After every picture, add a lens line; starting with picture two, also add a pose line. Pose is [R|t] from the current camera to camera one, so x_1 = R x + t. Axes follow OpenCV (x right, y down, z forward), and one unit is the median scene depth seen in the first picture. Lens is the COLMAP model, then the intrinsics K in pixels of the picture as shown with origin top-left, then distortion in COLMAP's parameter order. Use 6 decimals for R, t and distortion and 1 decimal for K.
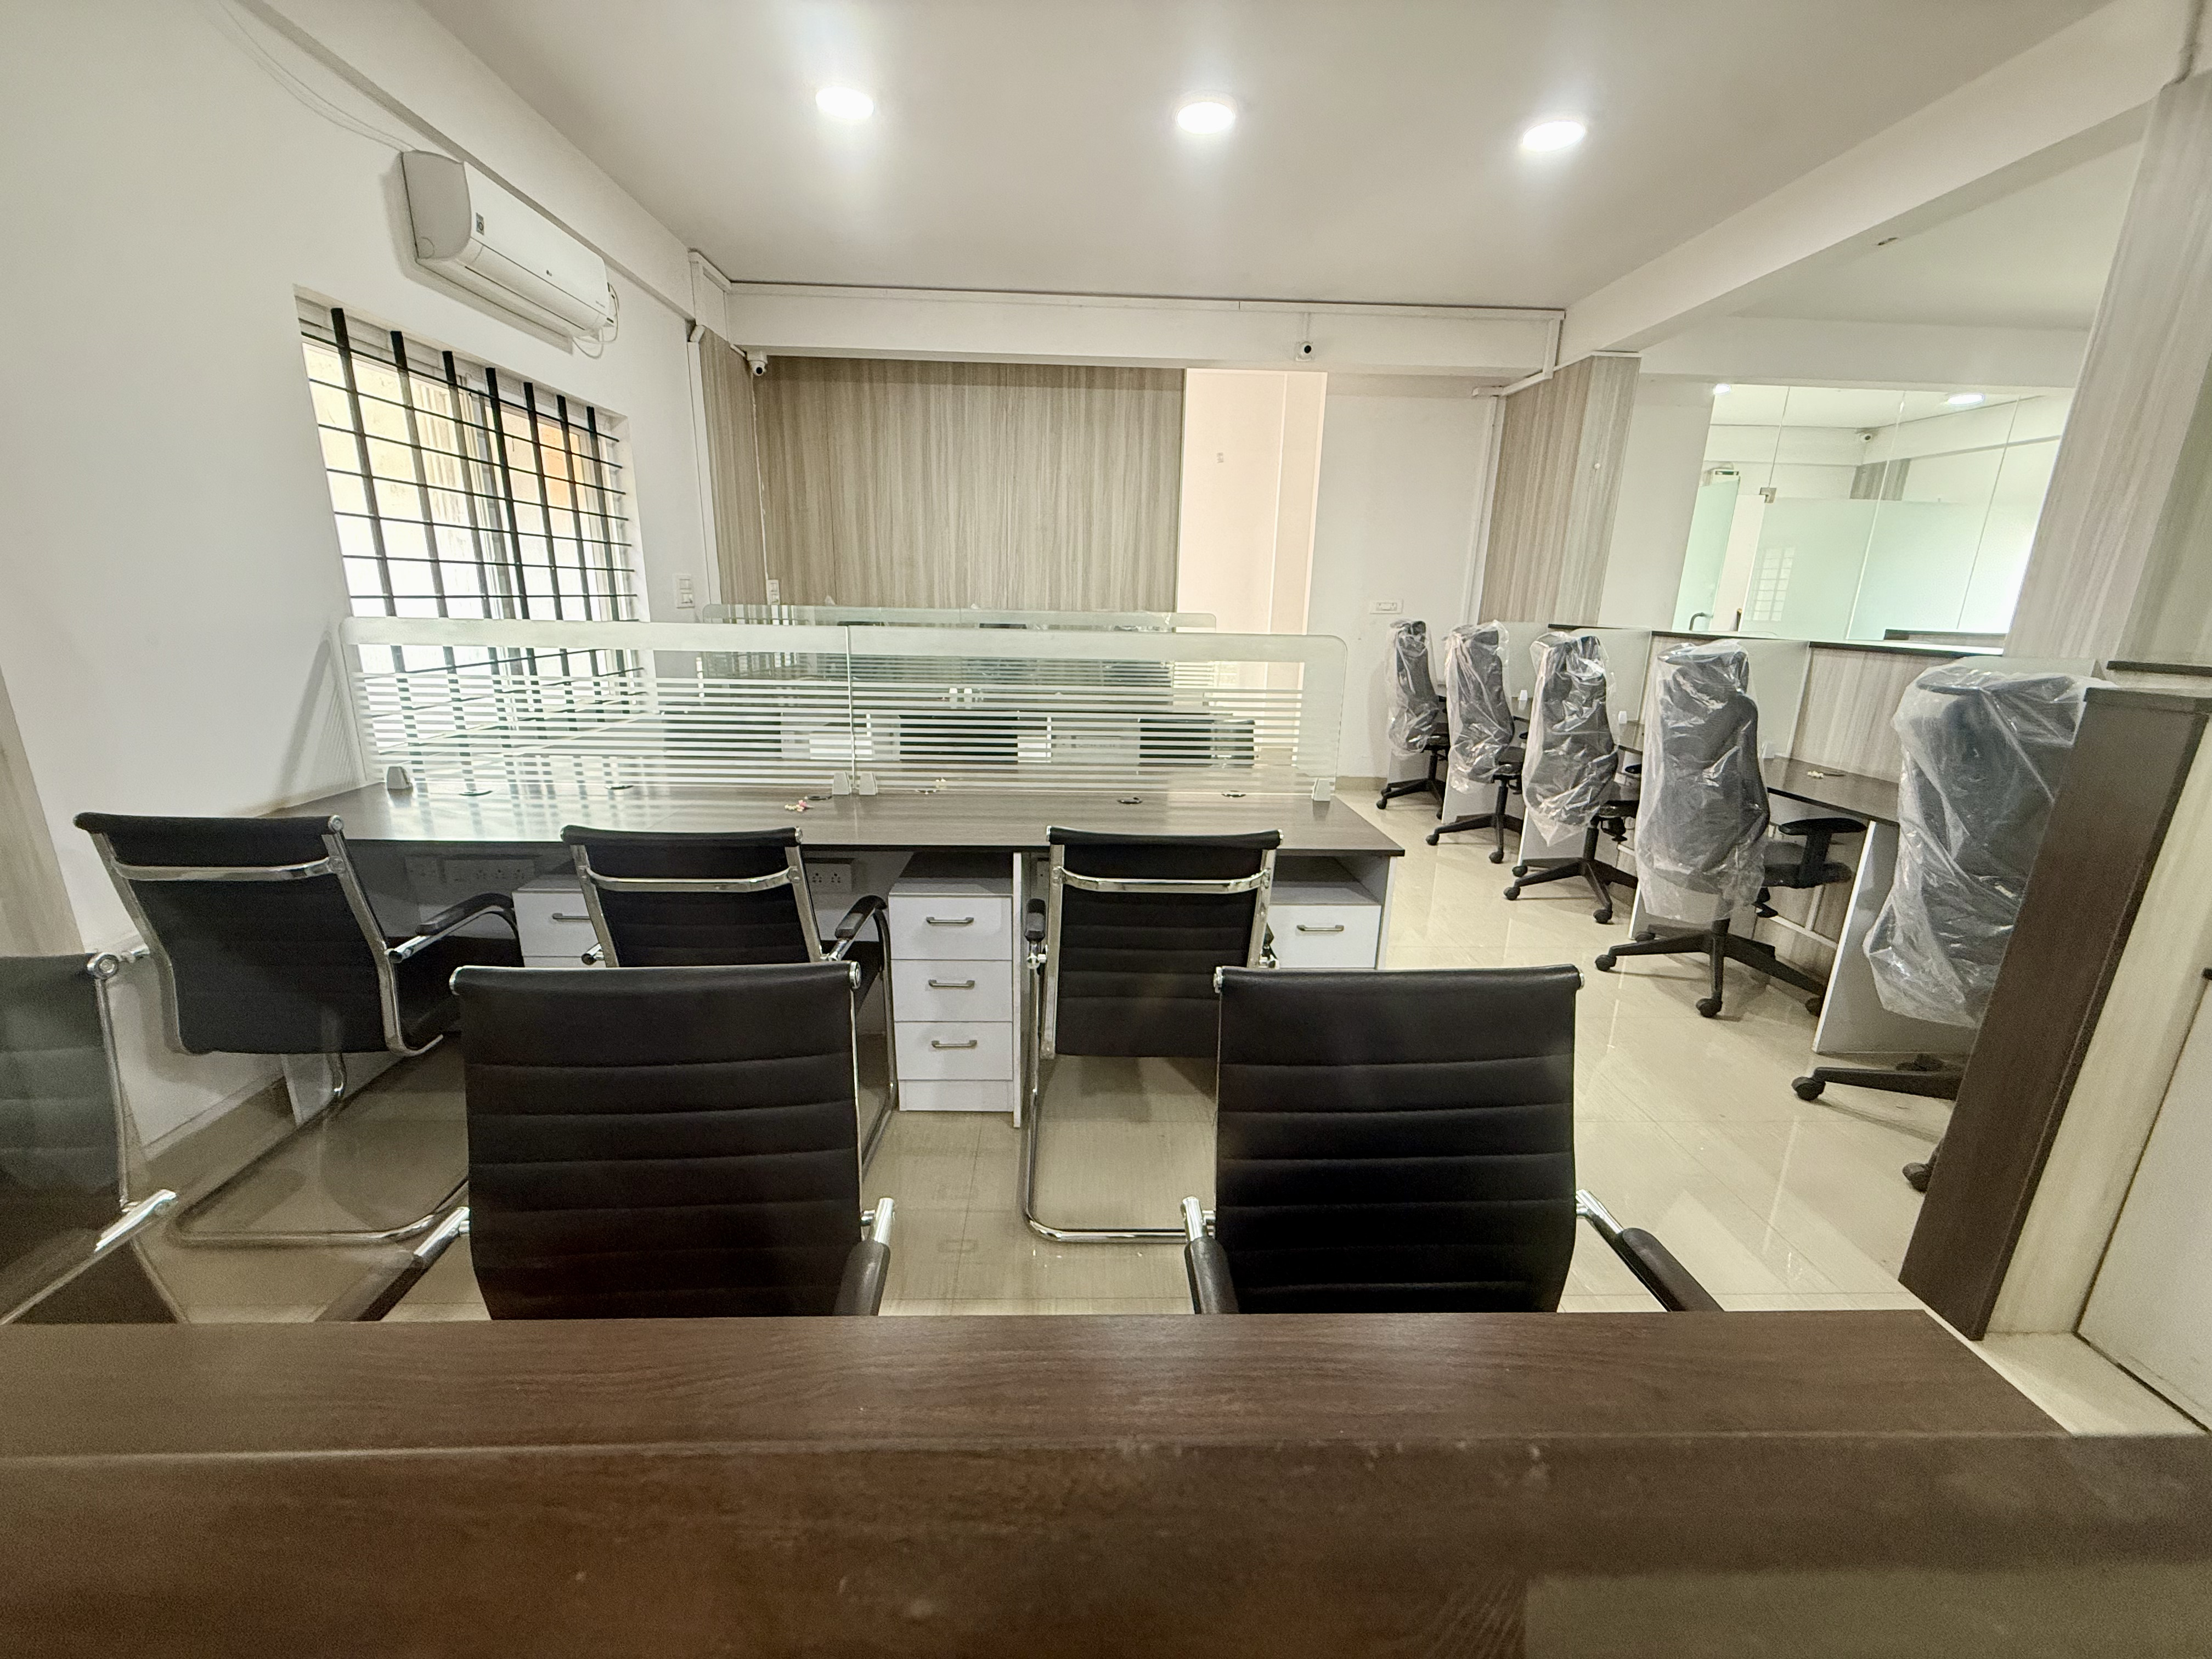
lens RADIAL K [[886.0, 0, 1101.7], [0, 886.0, 837.0], [0, 0, 1]] dist [0.004859, 0.000036]
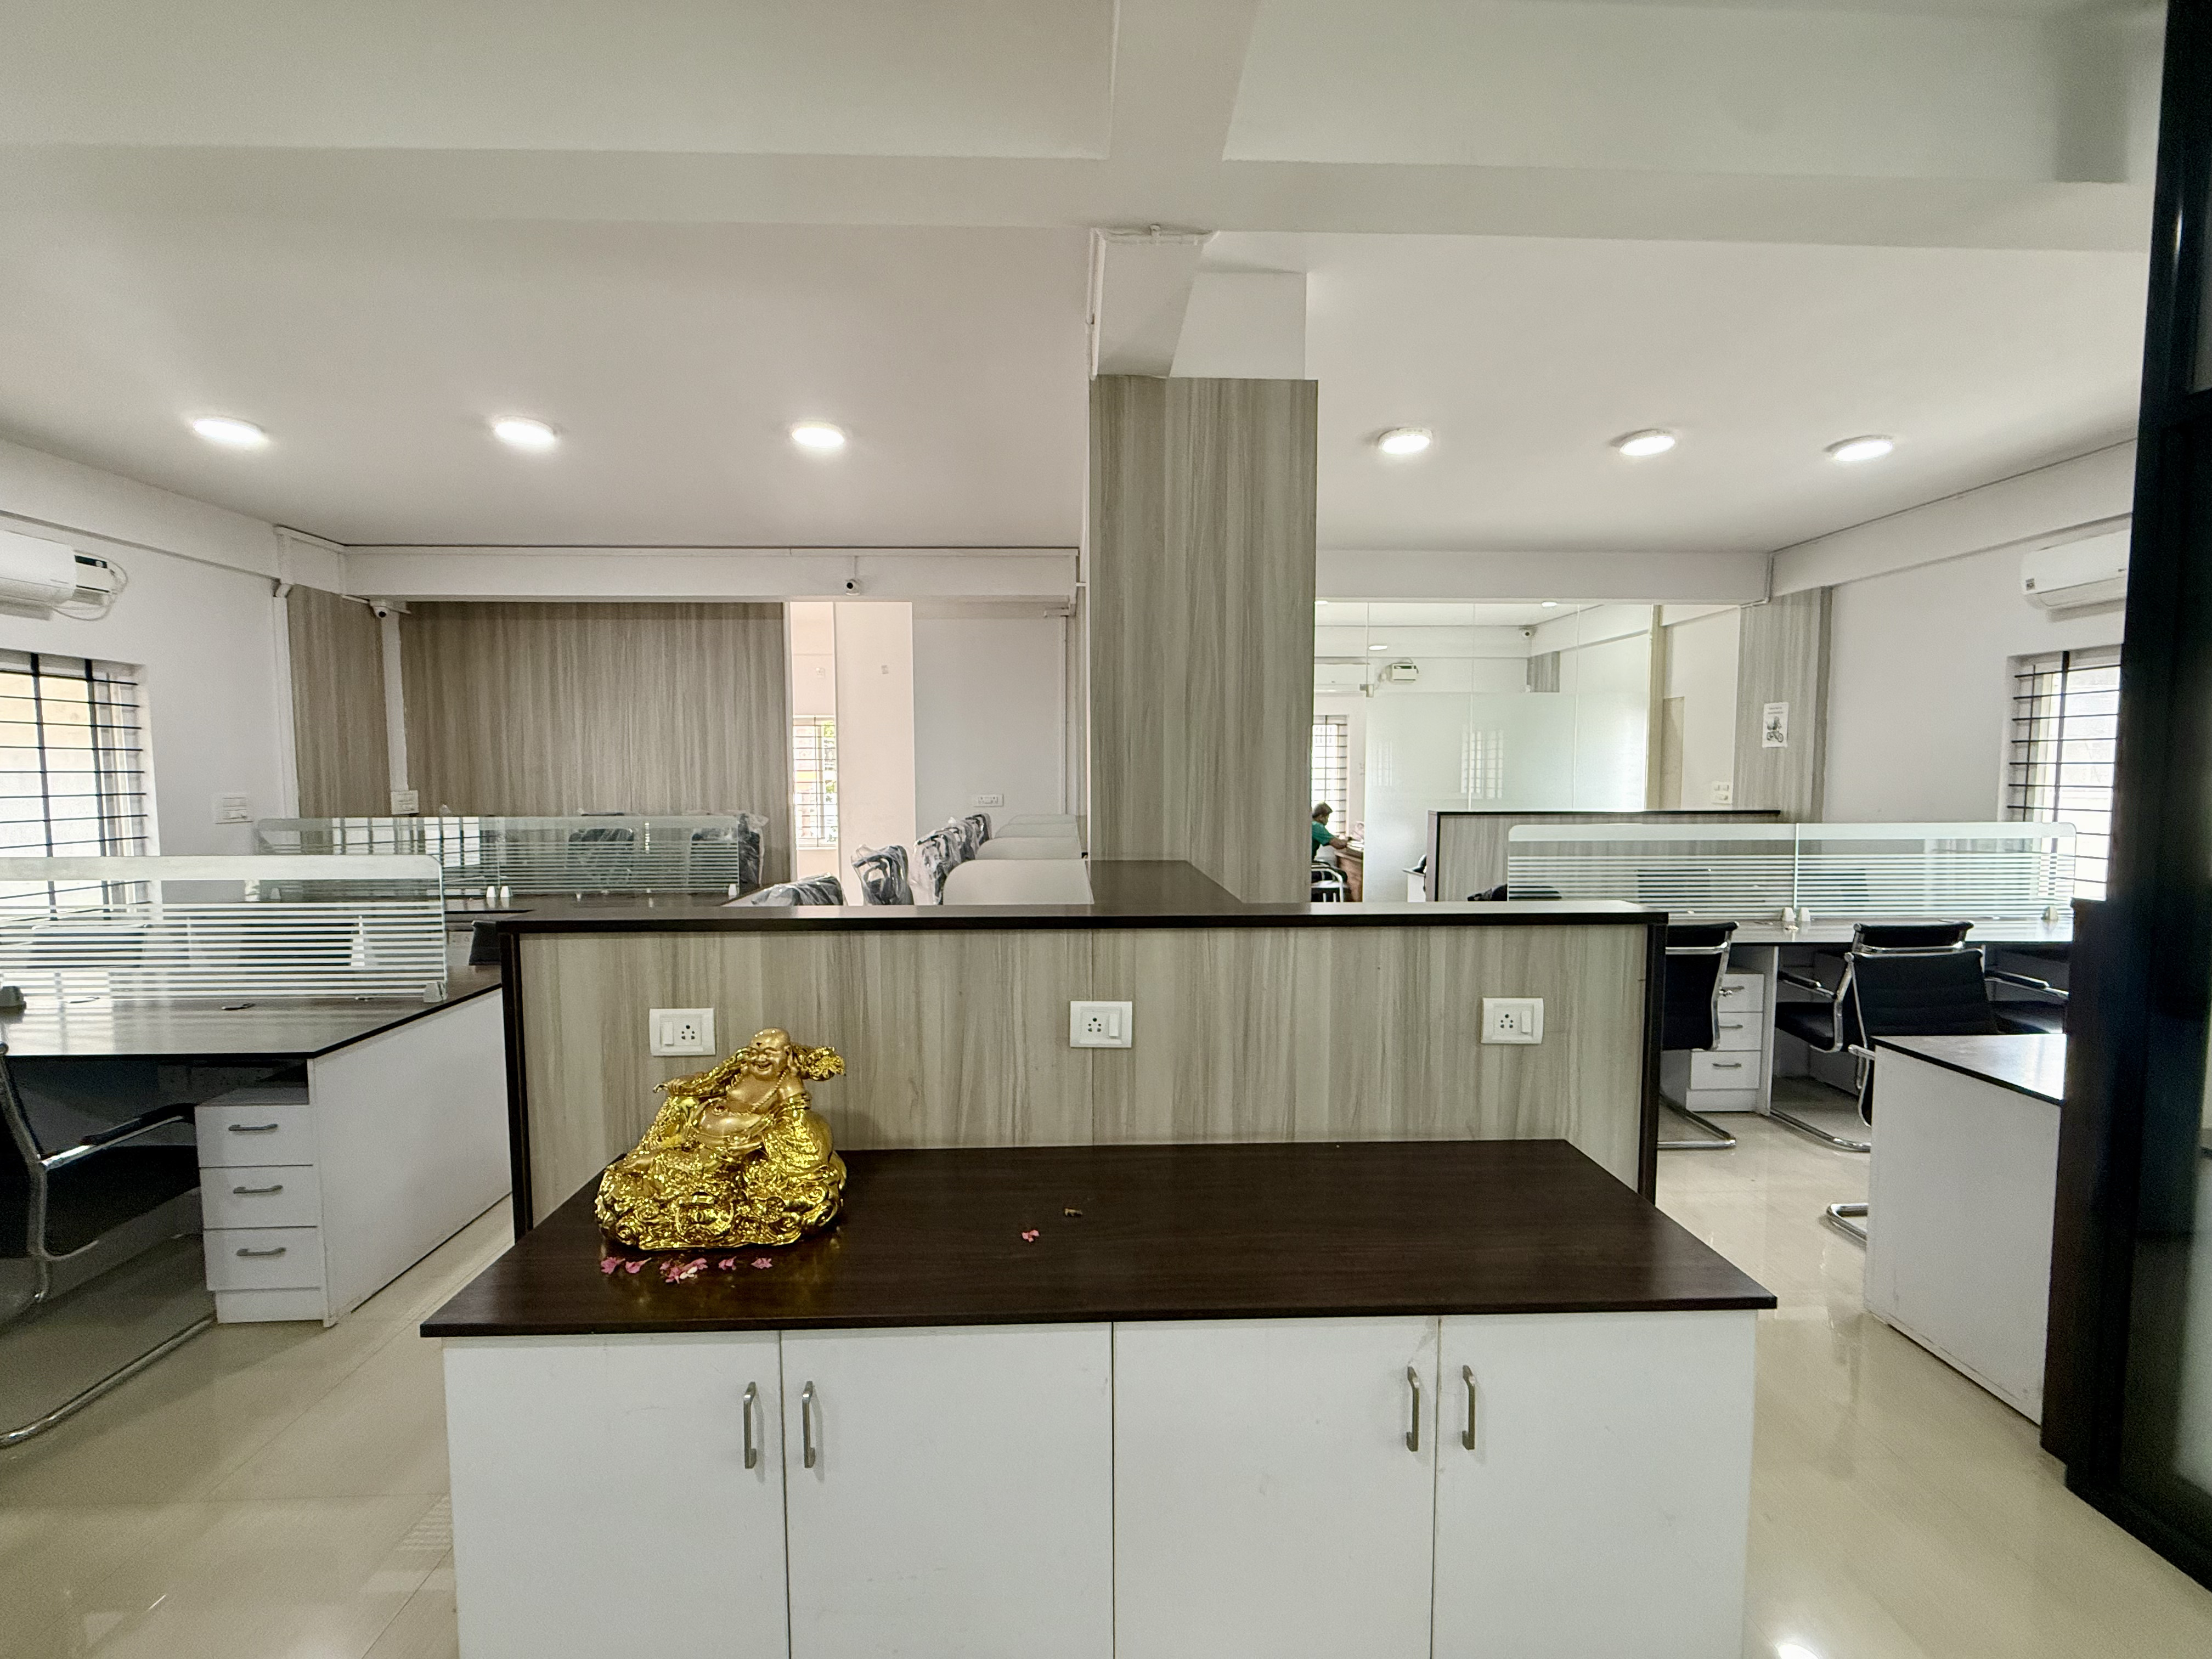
lens RADIAL K [[886.0, 0, 1106.6], [0, 886.0, 820.7], [0, 0, 1]] dist [0.004859, 0.000036]
pose [[0.999522, -0.028967, 0.010759, 0.481592], [0.030591, 0.976728, -0.212287, 0.000041], [-0.004359, 0.212515, 0.977148, -0.051378]]
